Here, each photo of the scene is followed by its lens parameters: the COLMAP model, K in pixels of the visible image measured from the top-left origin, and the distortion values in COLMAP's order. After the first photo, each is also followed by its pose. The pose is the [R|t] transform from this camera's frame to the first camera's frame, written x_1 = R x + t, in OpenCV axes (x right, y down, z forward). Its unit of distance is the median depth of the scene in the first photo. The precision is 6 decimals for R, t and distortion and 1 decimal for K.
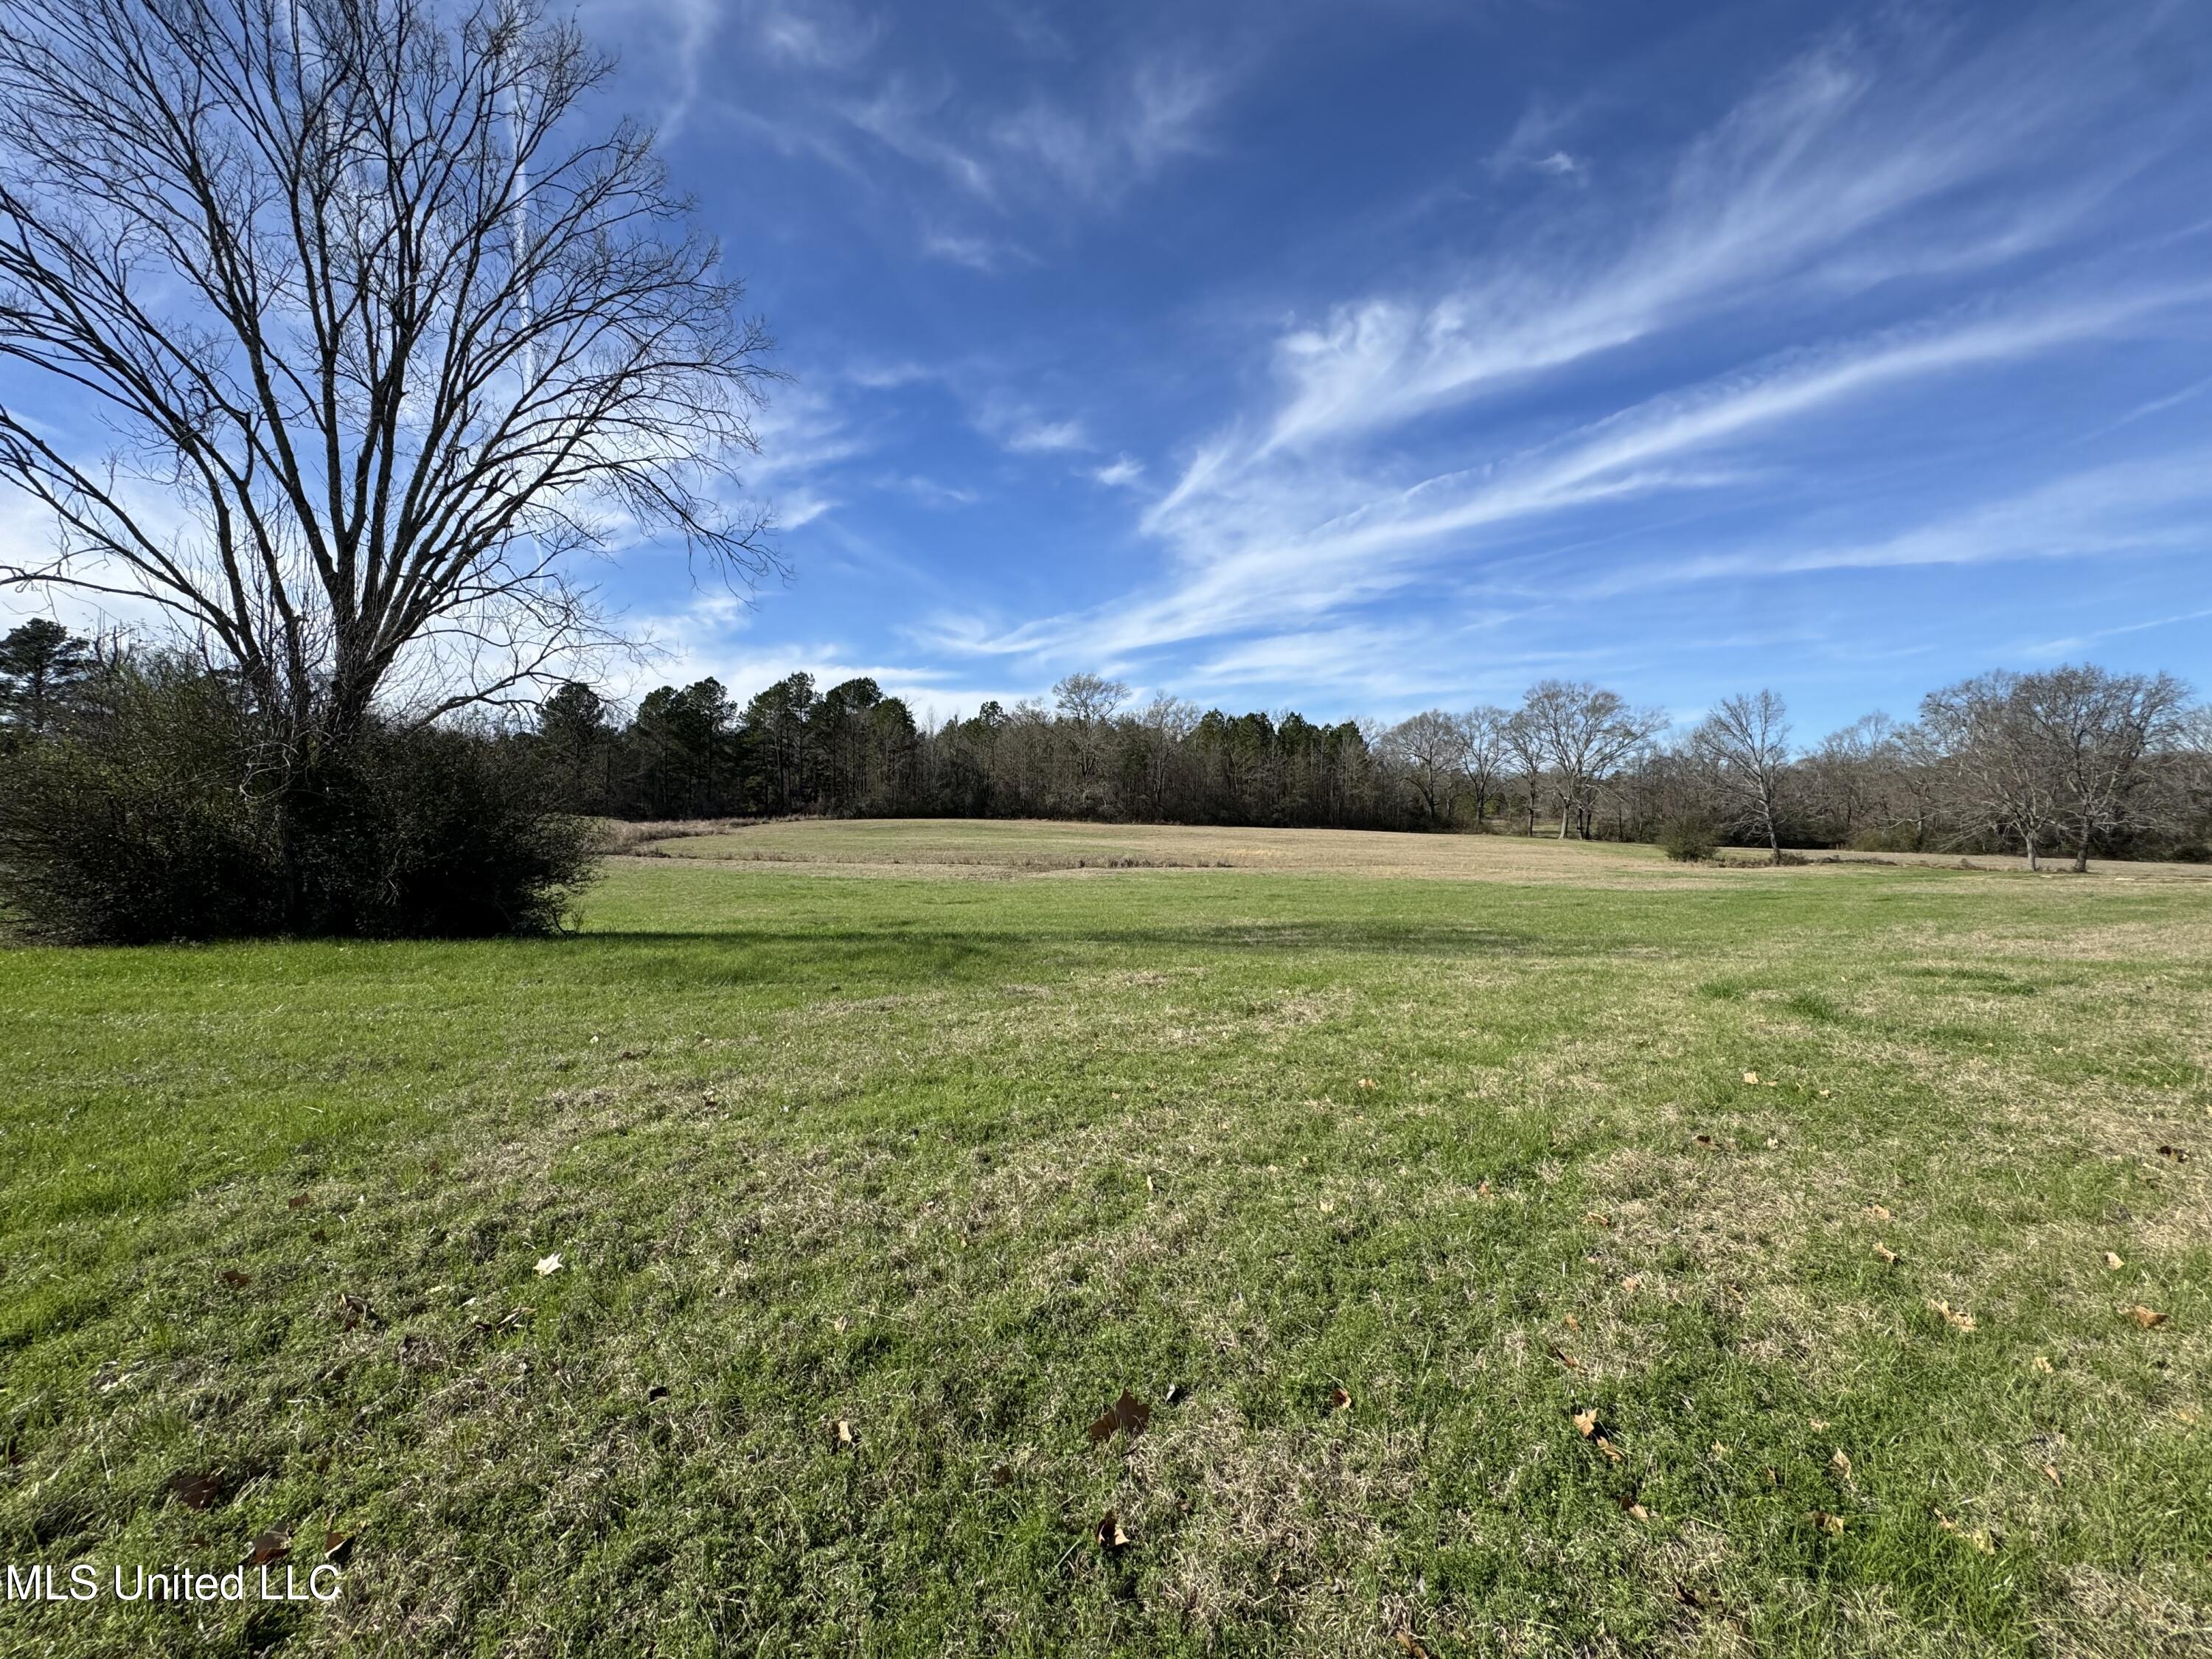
lens RADIAL K [[882.4, 0, 1094.0], [0, 882.4, 830.6], [0, 0, 1]] dist [-0.003529, 0.000267]
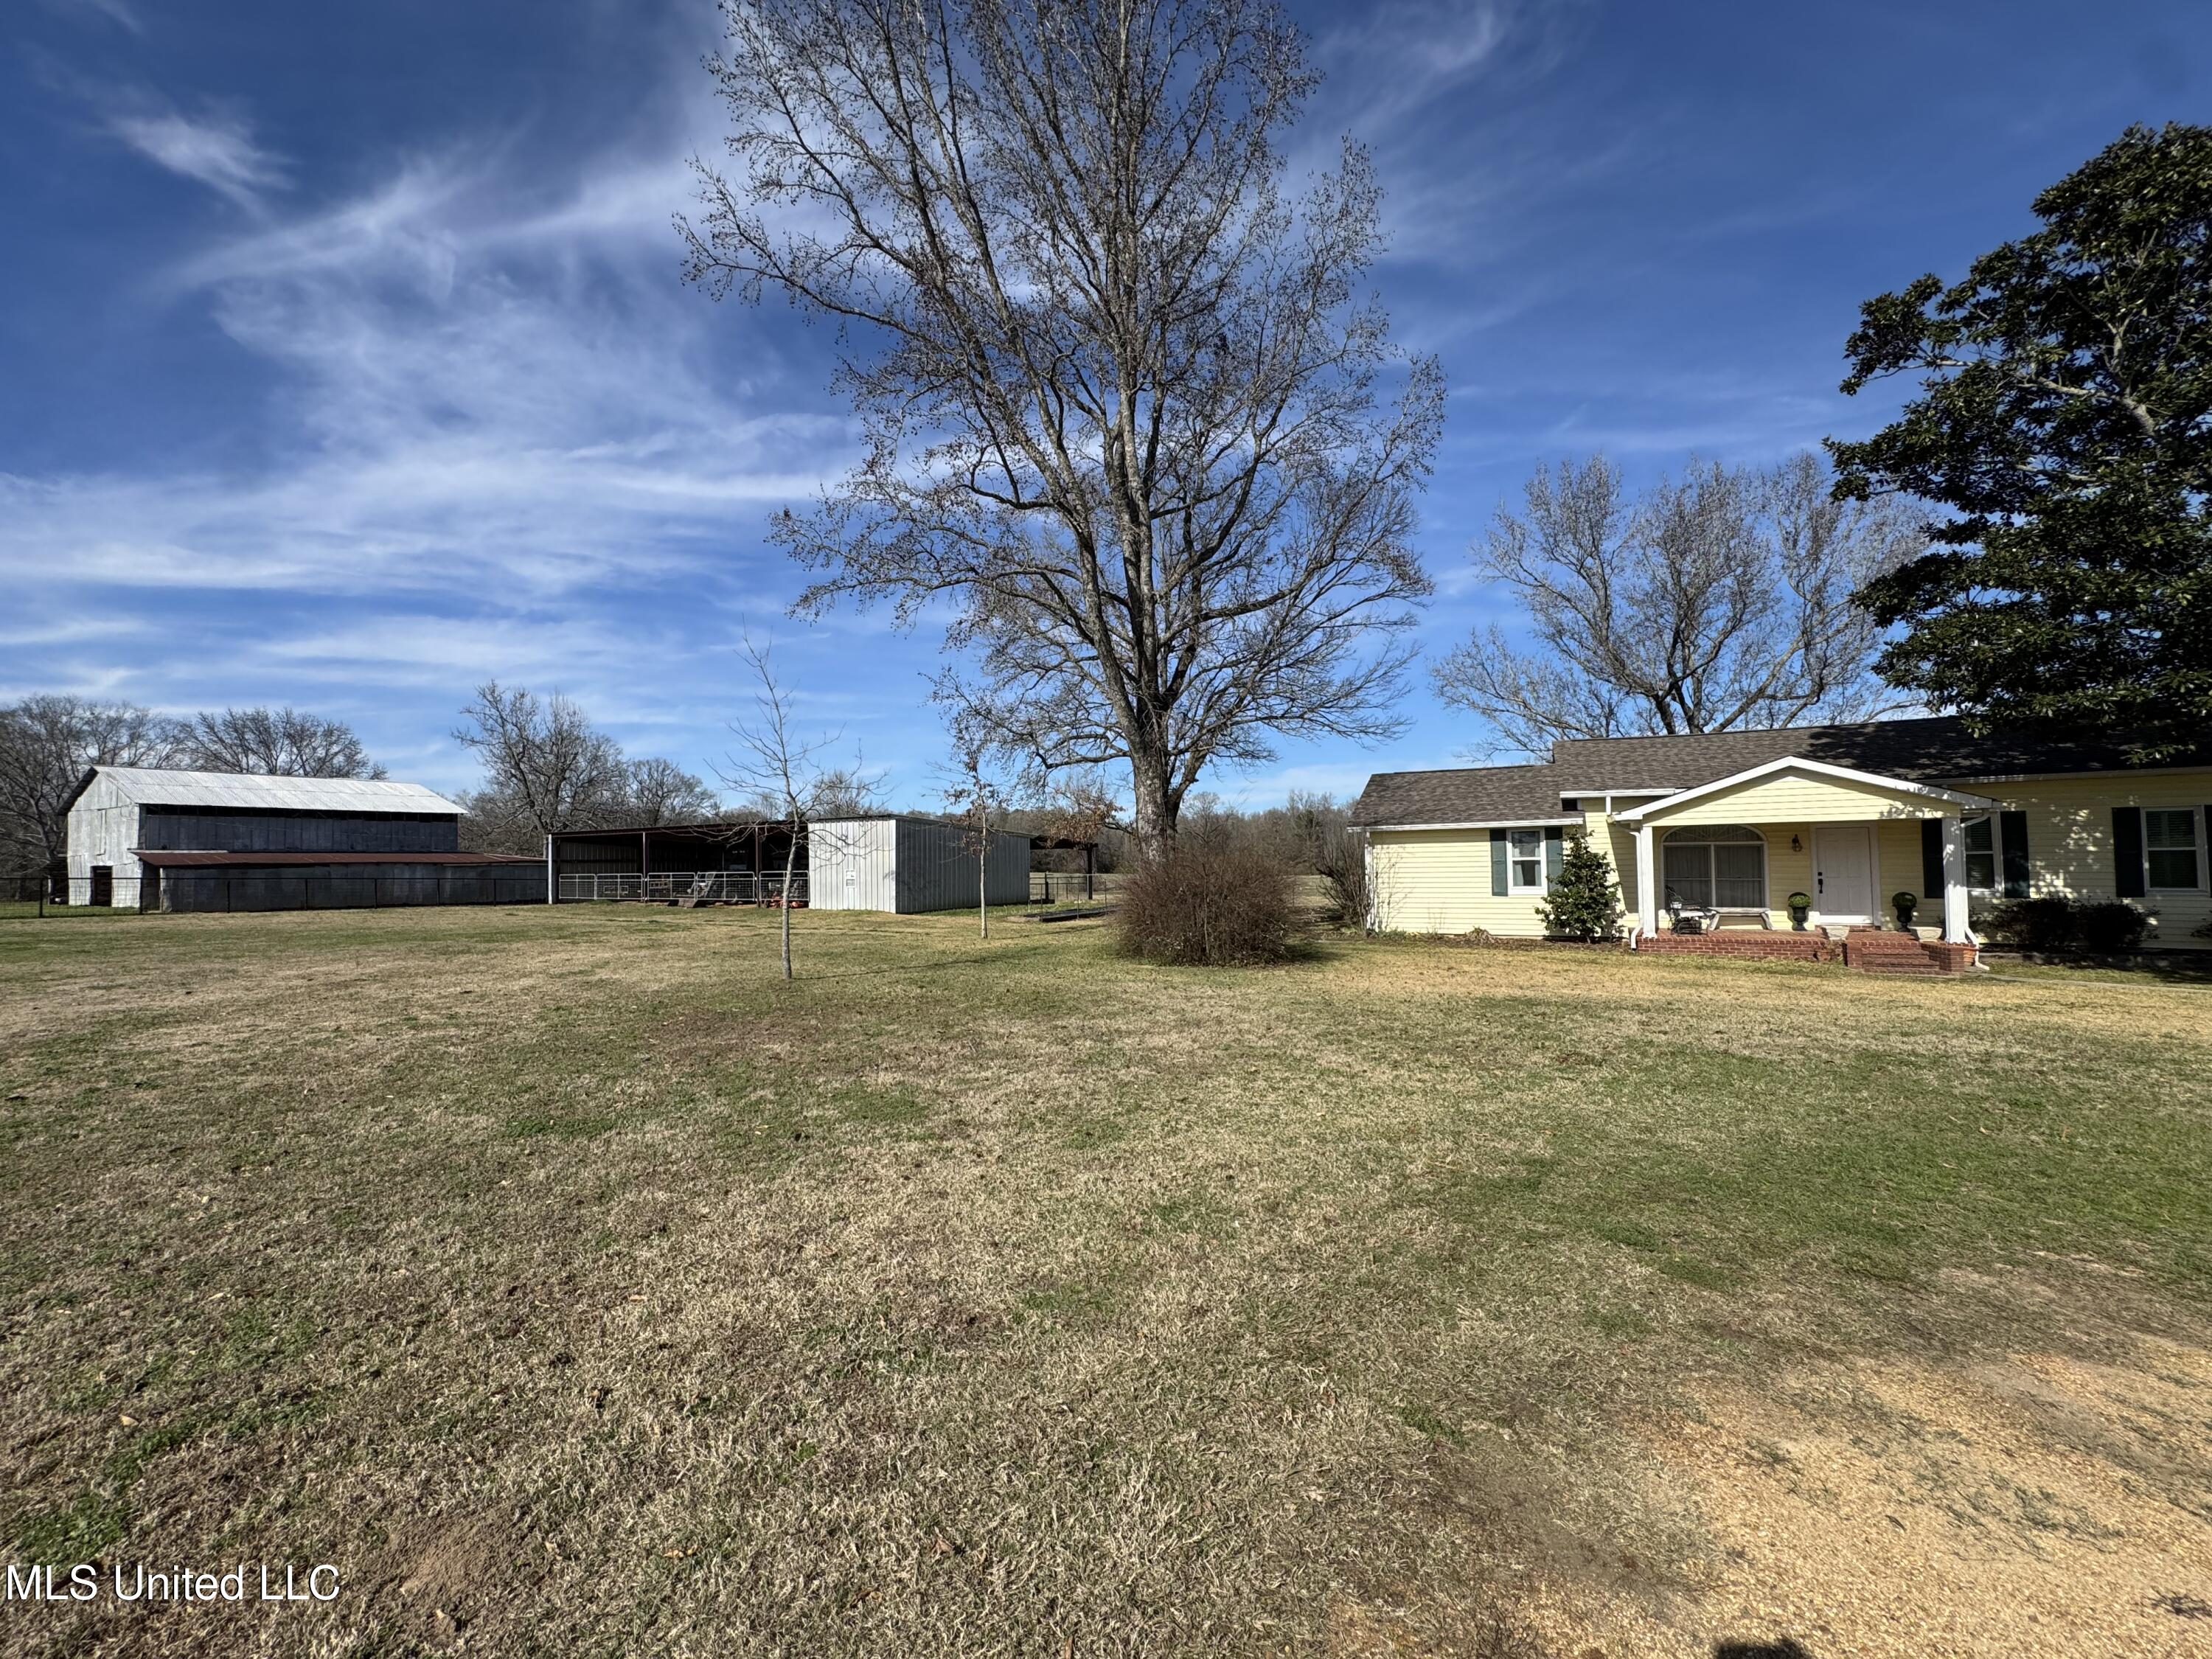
lens RADIAL K [[882.4, 0, 1101.2], [0, 882.4, 816.9], [0, 0, 1]] dist [-0.003529, 0.000267]
pose [[0.602221, 0.017849, 0.798130, -0.038411], [0.040698, 0.997764, -0.053022, -0.017812], [-0.797291, 0.064413, 0.600148, 0.380568]]
